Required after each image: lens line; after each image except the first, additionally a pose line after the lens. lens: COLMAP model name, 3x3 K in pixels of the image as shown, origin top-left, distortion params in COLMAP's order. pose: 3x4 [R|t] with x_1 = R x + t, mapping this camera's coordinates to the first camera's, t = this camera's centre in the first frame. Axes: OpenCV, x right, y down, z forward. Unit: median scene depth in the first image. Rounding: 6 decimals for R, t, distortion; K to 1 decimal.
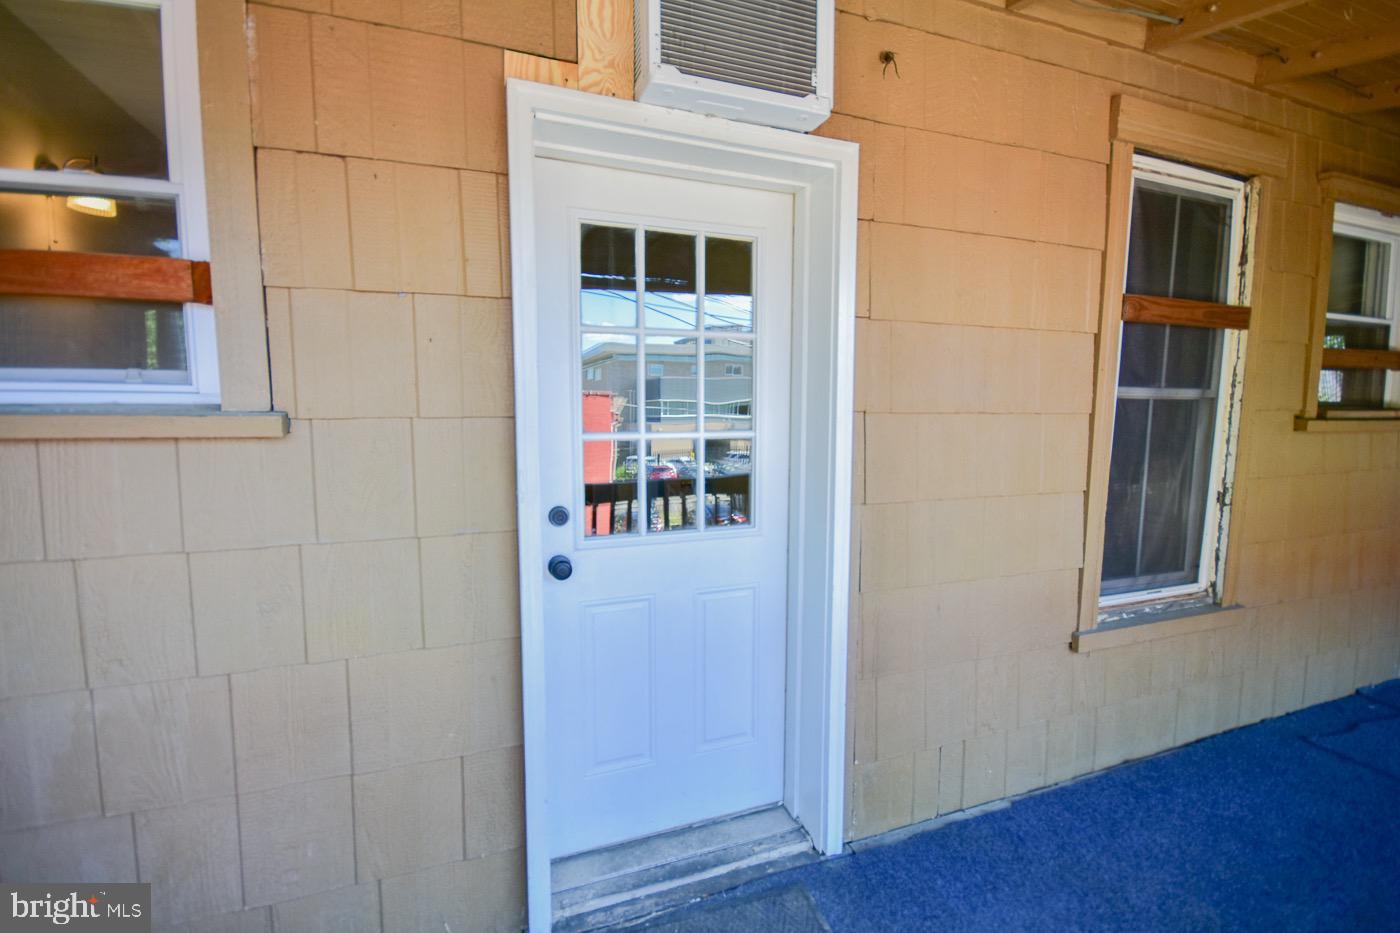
lens RADIAL K [[618.1, 0, 700.0], [0, 618.1, 466.5], [0, 0, 1]] dist [0.016022, -0.014998]
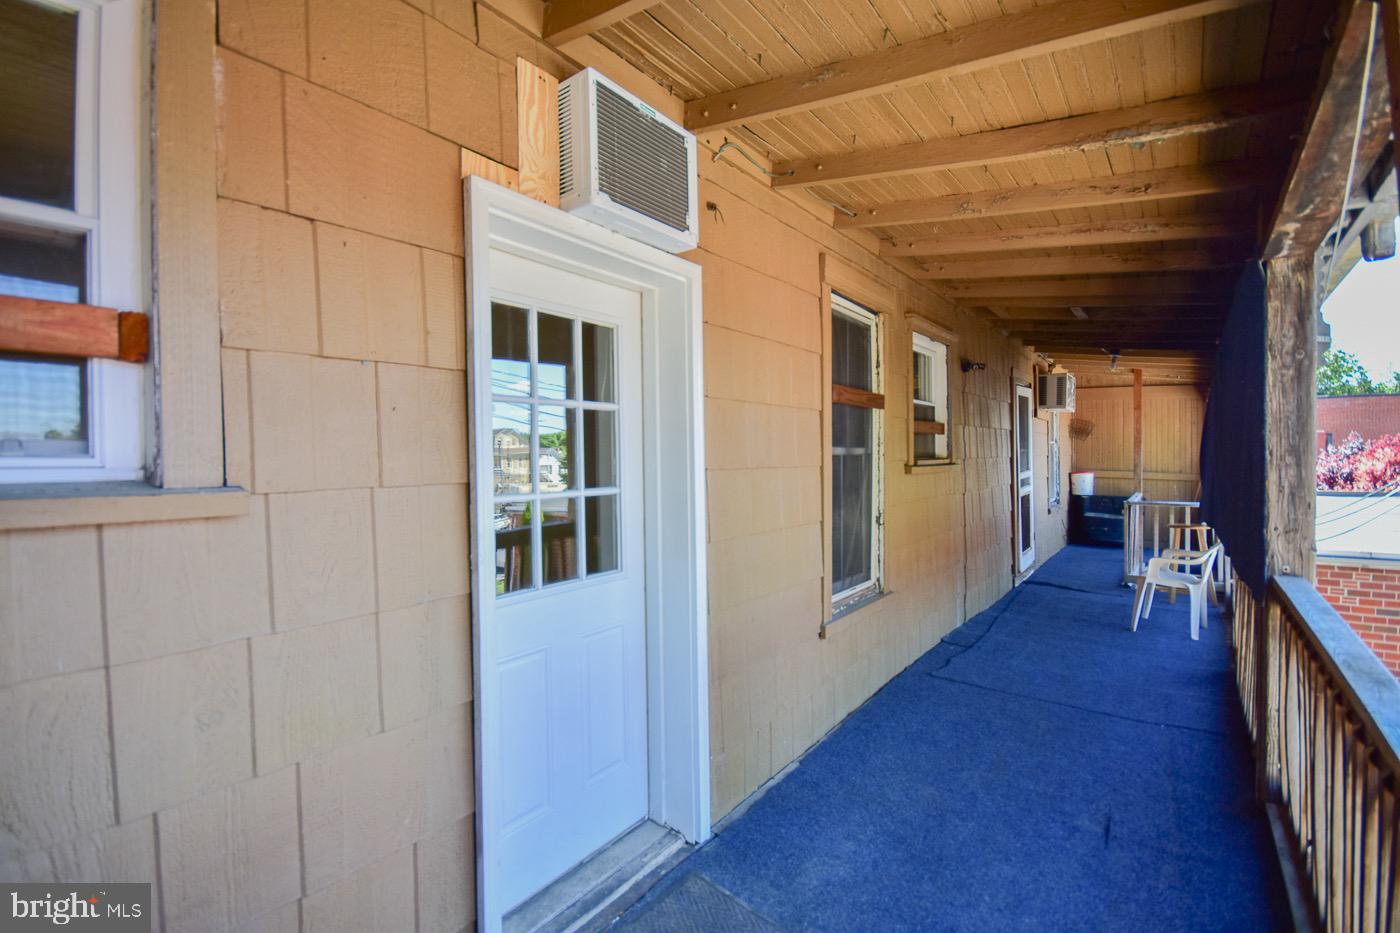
lens RADIAL K [[618.1, 0, 700.0], [0, 618.1, 466.5], [0, 0, 1]] dist [0.016022, -0.014998]
pose [[0.849364, -0.021772, 0.527358, -0.413867], [0.066486, 0.995604, -0.065979, -0.010575], [-0.523603, 0.091102, 0.847077, -0.068297]]
